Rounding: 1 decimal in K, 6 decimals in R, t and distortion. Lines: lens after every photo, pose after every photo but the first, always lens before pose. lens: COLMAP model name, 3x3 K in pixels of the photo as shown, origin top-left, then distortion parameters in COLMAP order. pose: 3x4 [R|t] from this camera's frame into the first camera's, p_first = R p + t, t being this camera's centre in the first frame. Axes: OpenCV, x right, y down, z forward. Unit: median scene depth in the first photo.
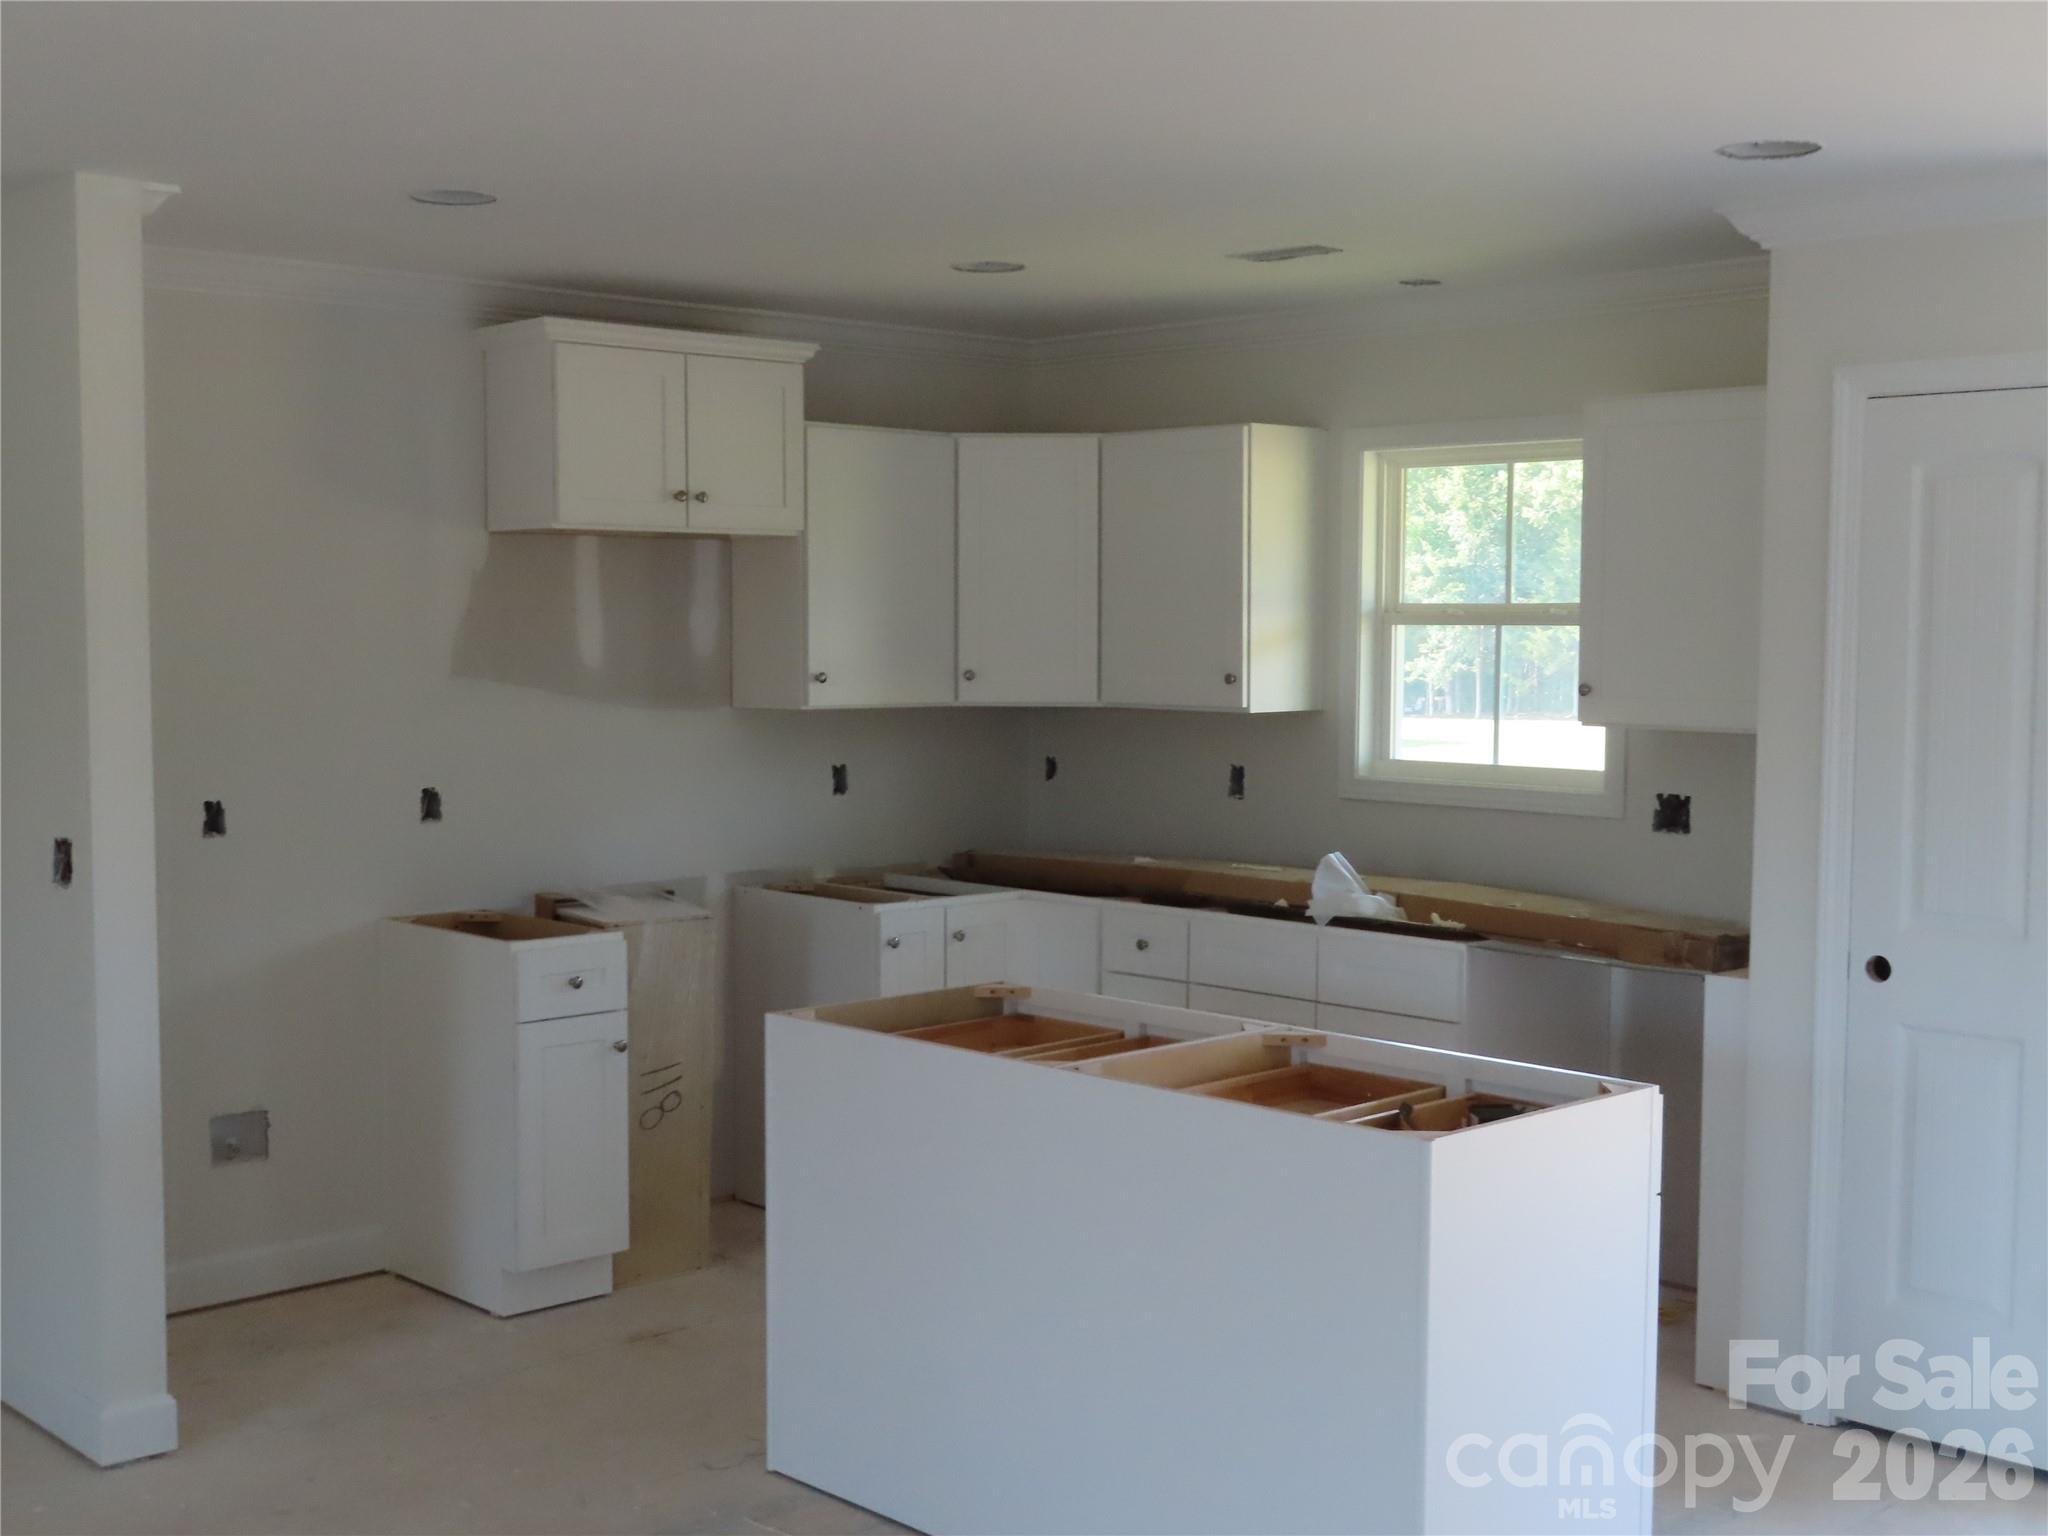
lens RADIAL K [[2500.8, 0, 1042.0], [0, 2500.8, 773.0], [0, 0, 1]] dist [0.054058, -0.011909]
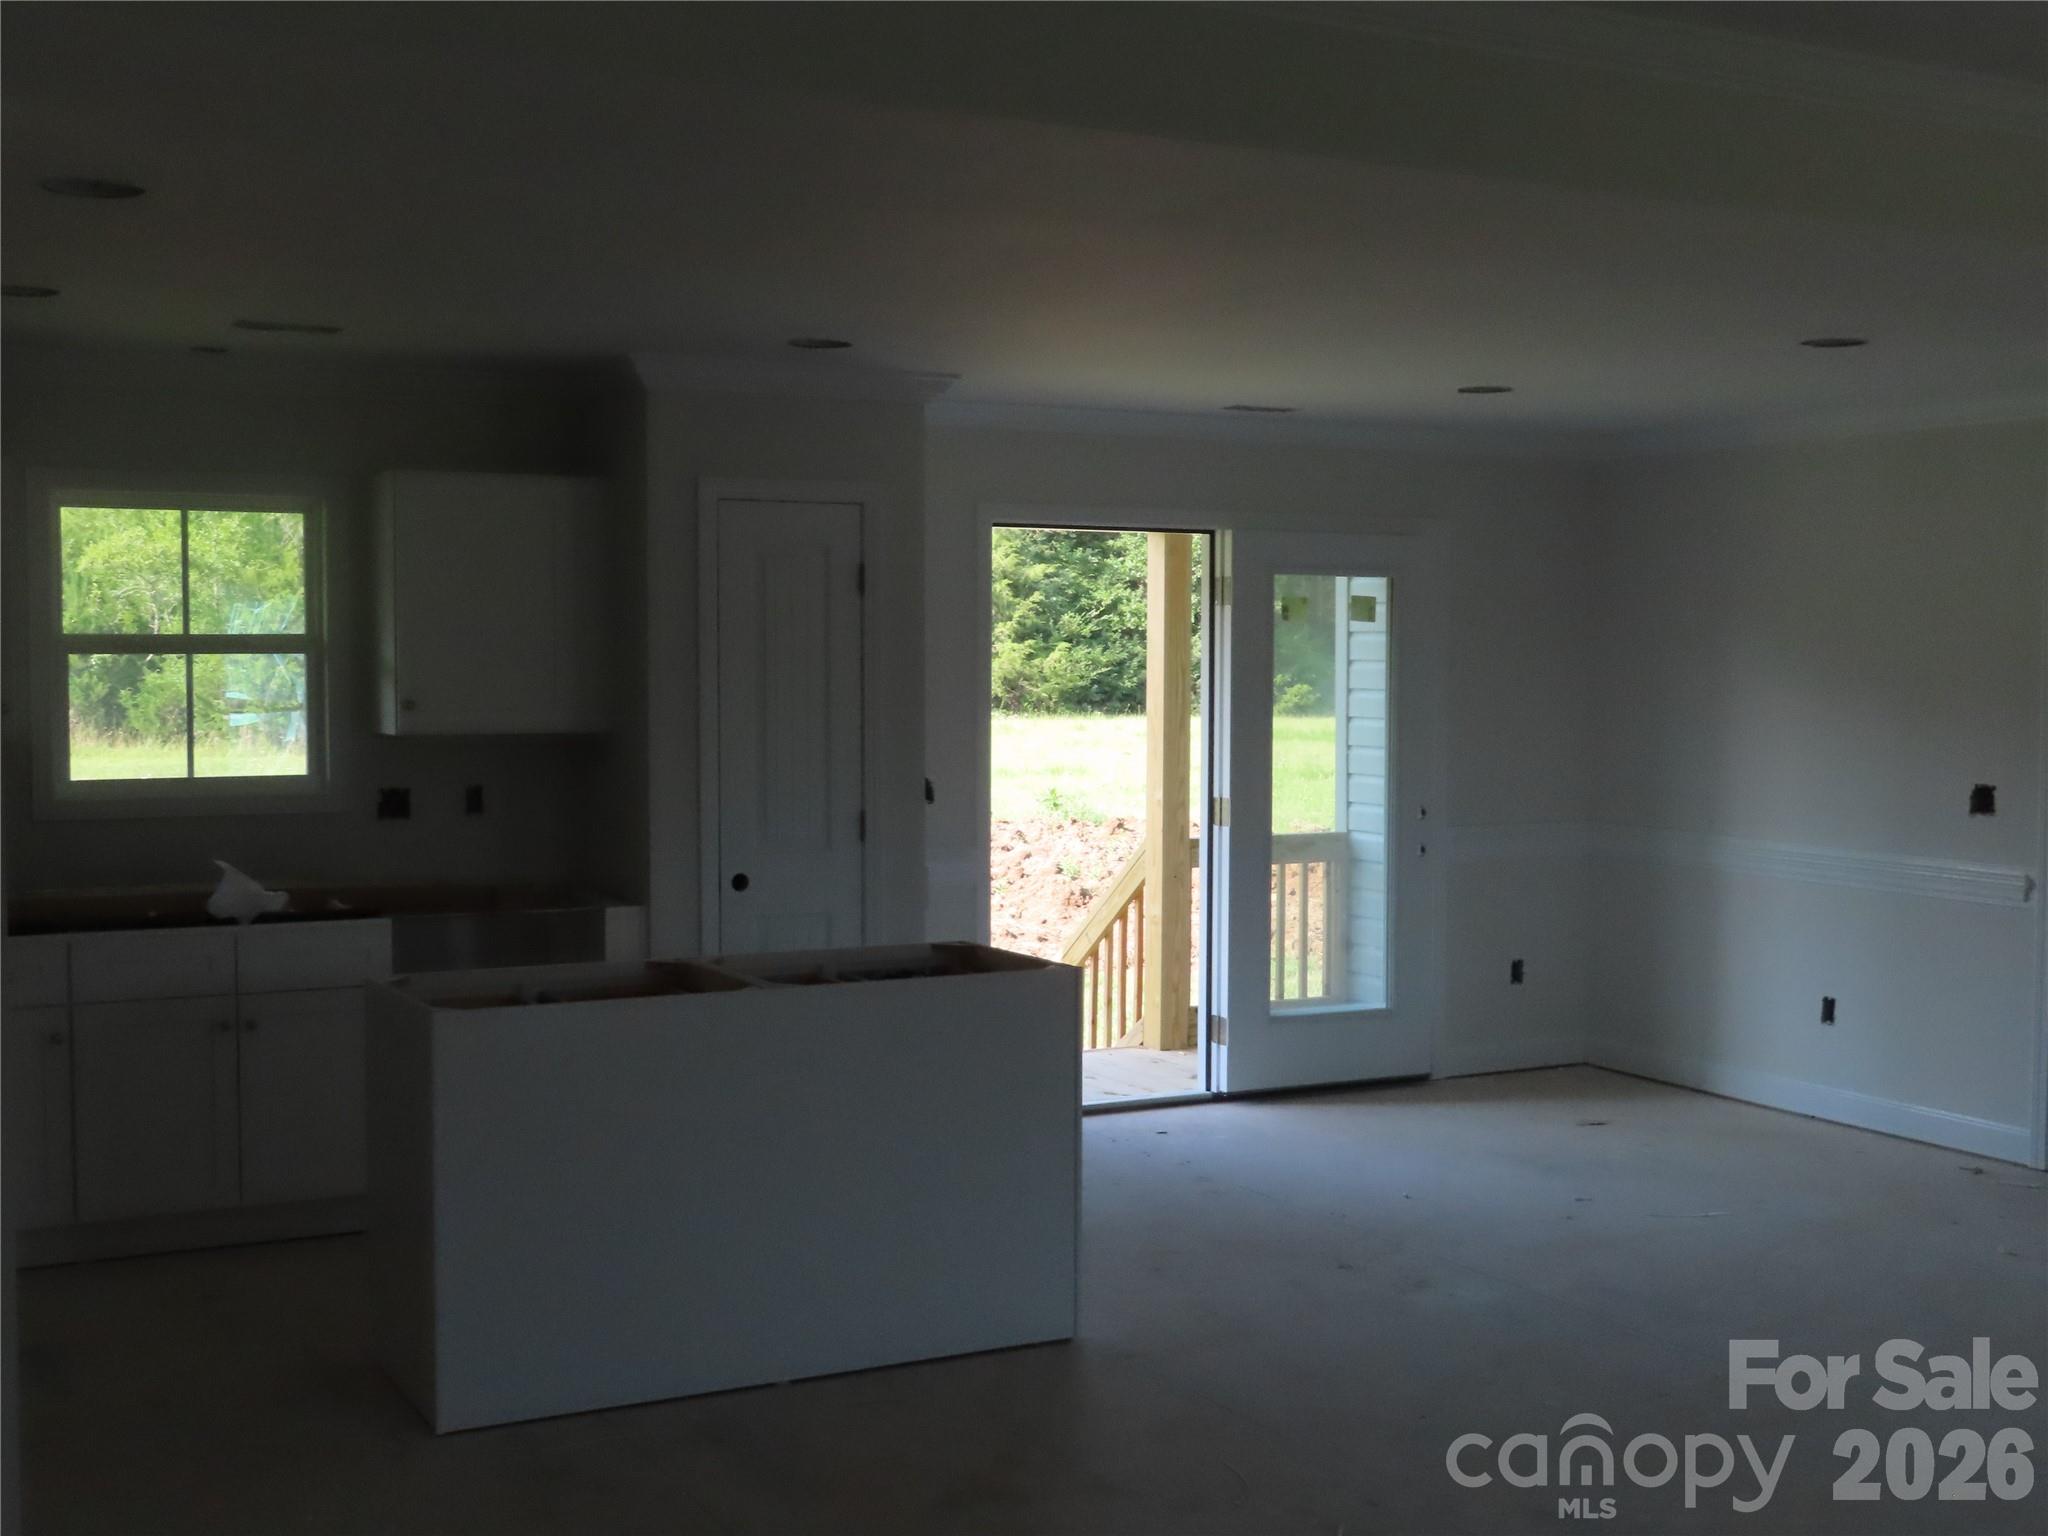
lens RADIAL K [[2500.8, 0, 1042.0], [0, 2500.8, 773.0], [0, 0, 1]] dist [0.054058, -0.011909]
pose [[0.259441, -0.052941, 0.964307, -0.840443], [0.058253, 0.997536, 0.039093, -0.028084], [-0.964001, 0.046031, 0.261885, 0.350744]]
